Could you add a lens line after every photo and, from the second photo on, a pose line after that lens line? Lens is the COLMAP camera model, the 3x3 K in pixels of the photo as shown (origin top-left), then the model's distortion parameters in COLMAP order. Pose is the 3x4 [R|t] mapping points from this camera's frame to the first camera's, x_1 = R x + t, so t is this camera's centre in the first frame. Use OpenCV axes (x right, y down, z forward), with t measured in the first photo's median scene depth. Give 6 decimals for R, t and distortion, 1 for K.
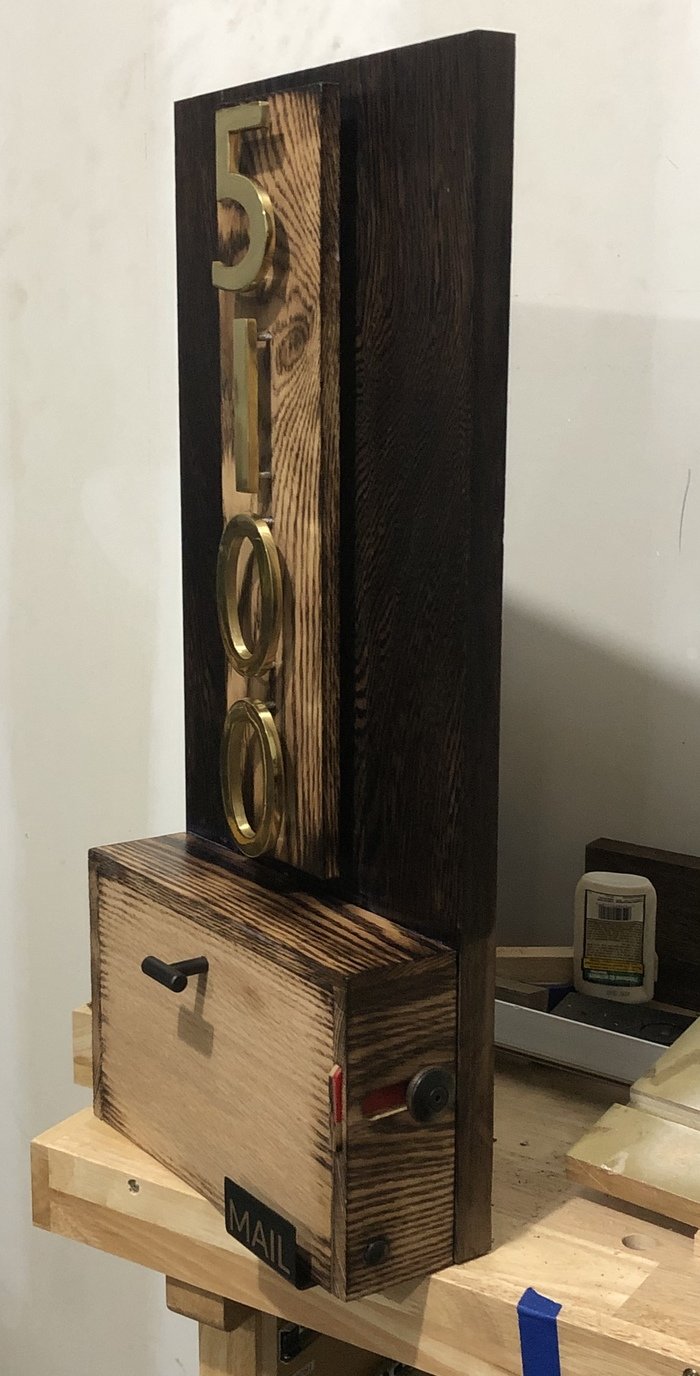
lens RADIAL K [[1710.4, 0, 331.0], [0, 1710.4, 696.1], [0, 0, 1]] dist [0.227413, -0.856336]
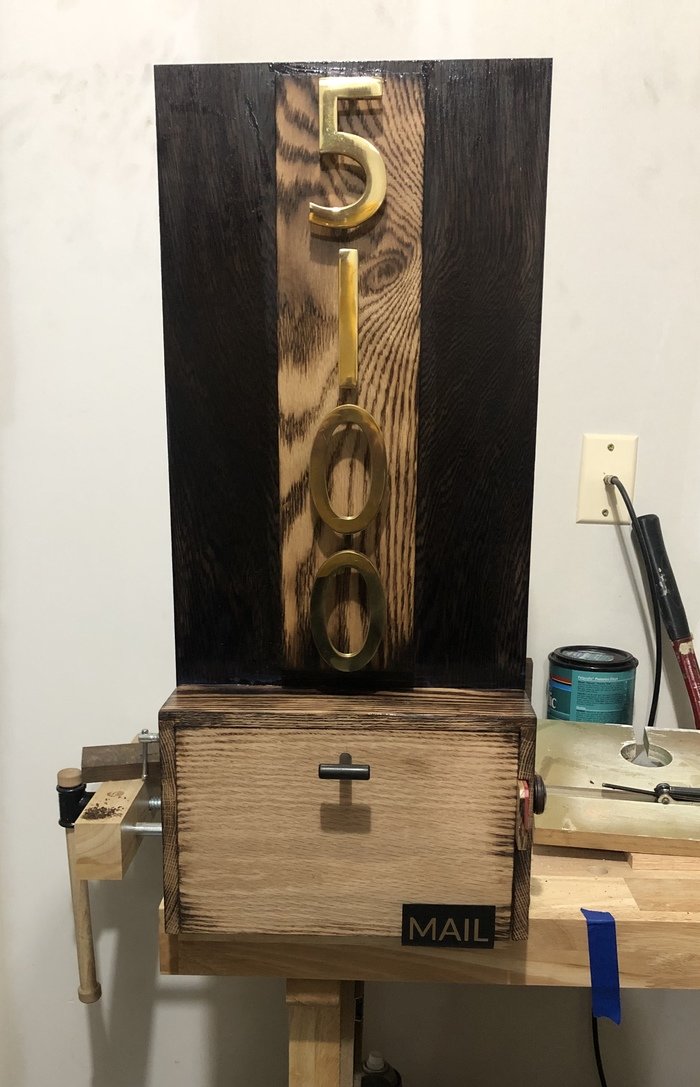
lens RADIAL K [[1028.5, 0, 390.1], [0, 1028.5, 611.4], [0, 0, 1]] dist [0.073292, -0.118548]
pose [[0.609550, -0.165228, 0.775338, -0.677151], [0.153772, 0.984106, 0.088827, -0.017916], [-0.777691, 0.065081, 0.625269, 0.515421]]
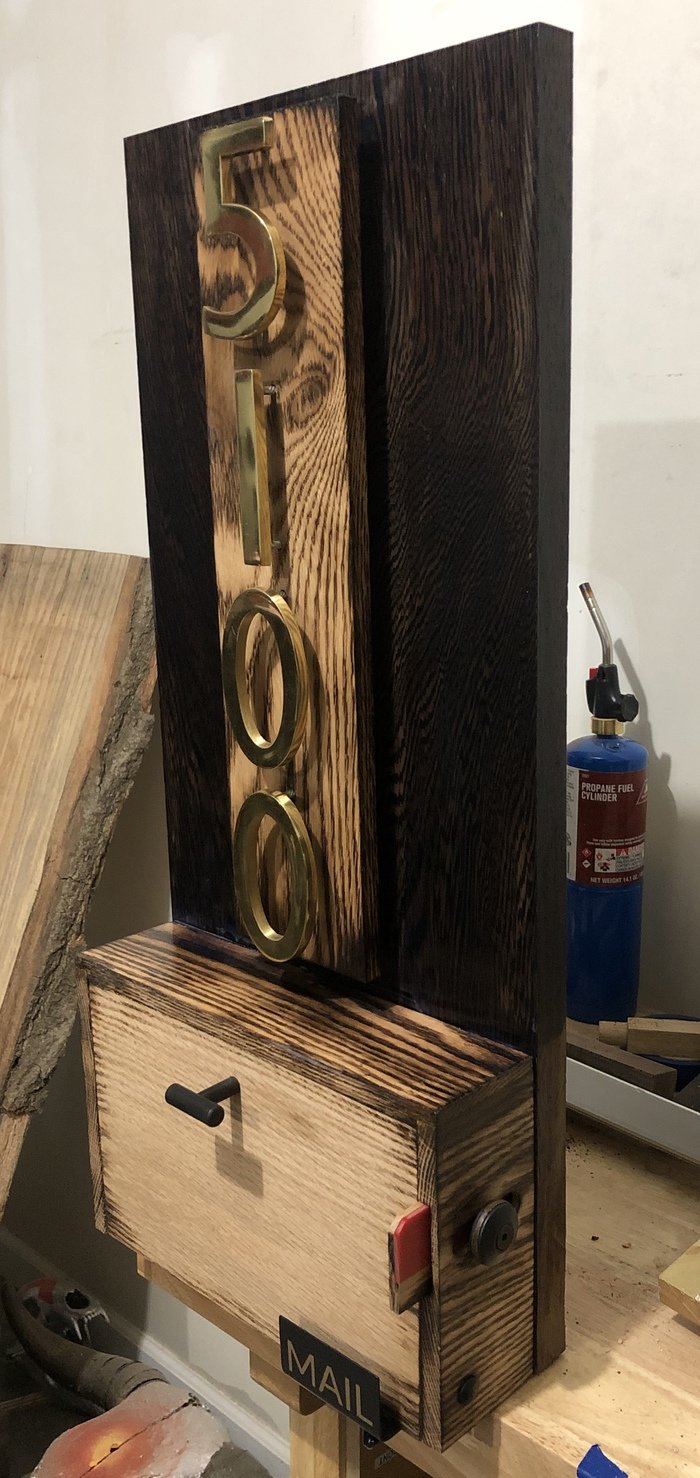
lens RADIAL K [[1317.3, 0, 398.2], [0, 1317.3, 717.8], [0, 0, 1]] dist [0.113370, -0.299047]
pose [[0.977622, -0.068412, 0.198935, -0.123285], [0.064447, 0.997573, 0.026349, -0.054027], [-0.200255, -0.012938, 0.979658, 0.318033]]
